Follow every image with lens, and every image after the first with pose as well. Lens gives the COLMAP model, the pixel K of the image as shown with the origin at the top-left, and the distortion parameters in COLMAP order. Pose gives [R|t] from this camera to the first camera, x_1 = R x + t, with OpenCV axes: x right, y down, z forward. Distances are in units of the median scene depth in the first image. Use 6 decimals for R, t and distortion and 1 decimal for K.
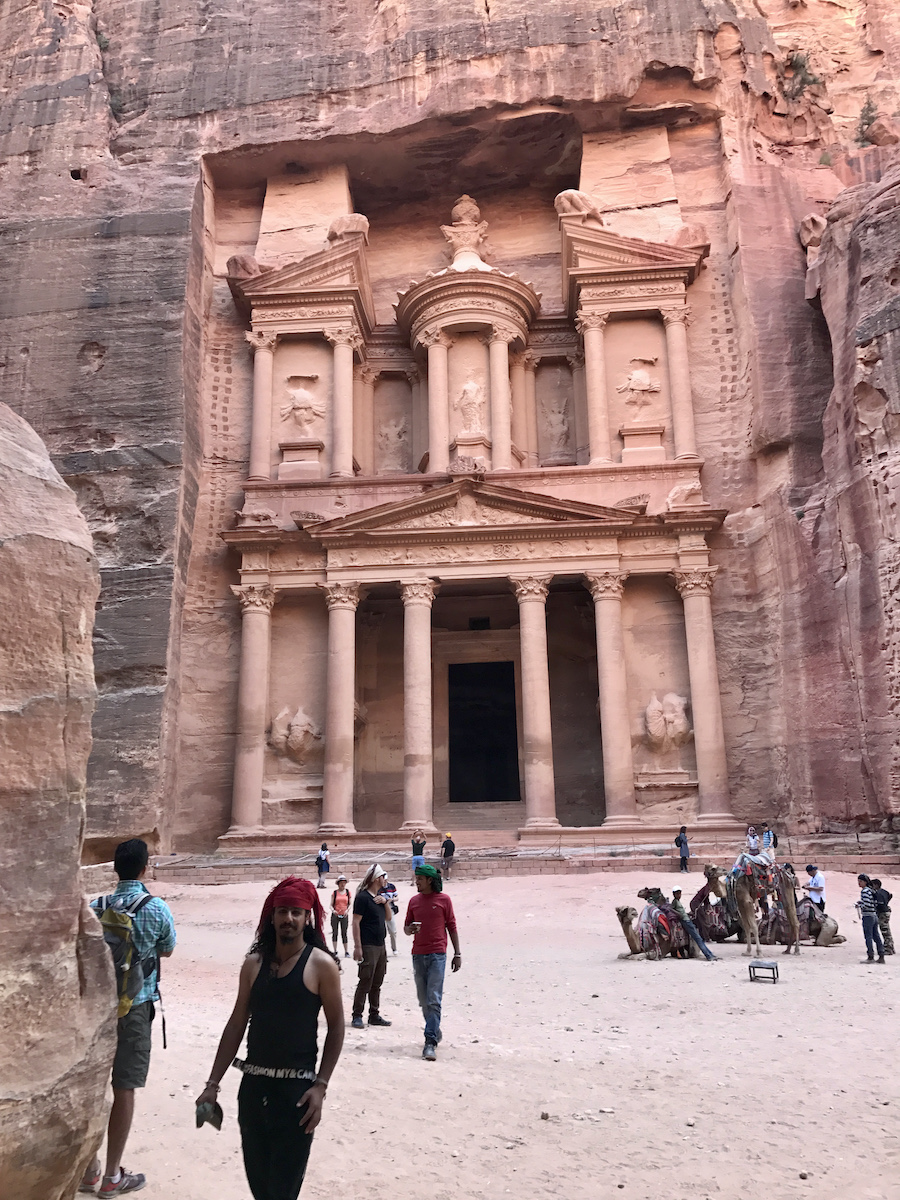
lens RADIAL K [[991.7, 0, 450.0], [0, 991.7, 600.0], [0, 0, 1]] dist [0.029953, -0.000515]
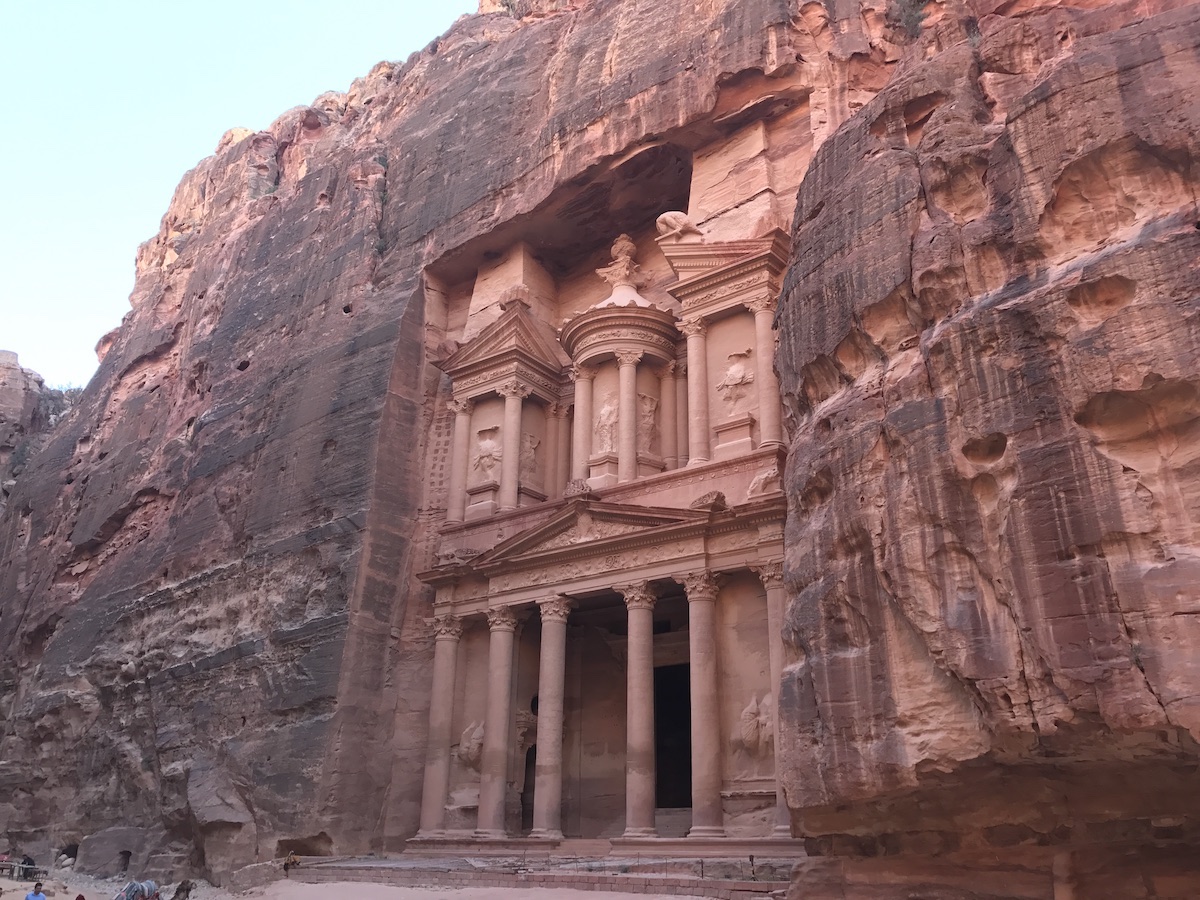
lens RADIAL K [[997.6, 0, 600.0], [0, 997.6, 450.0], [0, 0, 1]] dist [0.214885, -0.709019]
pose [[0.844403, -0.174469, -0.506501, 0.579326], [0.112808, 0.982190, -0.150259, -0.007245], [0.523696, 0.069742, 0.849046, 0.063802]]
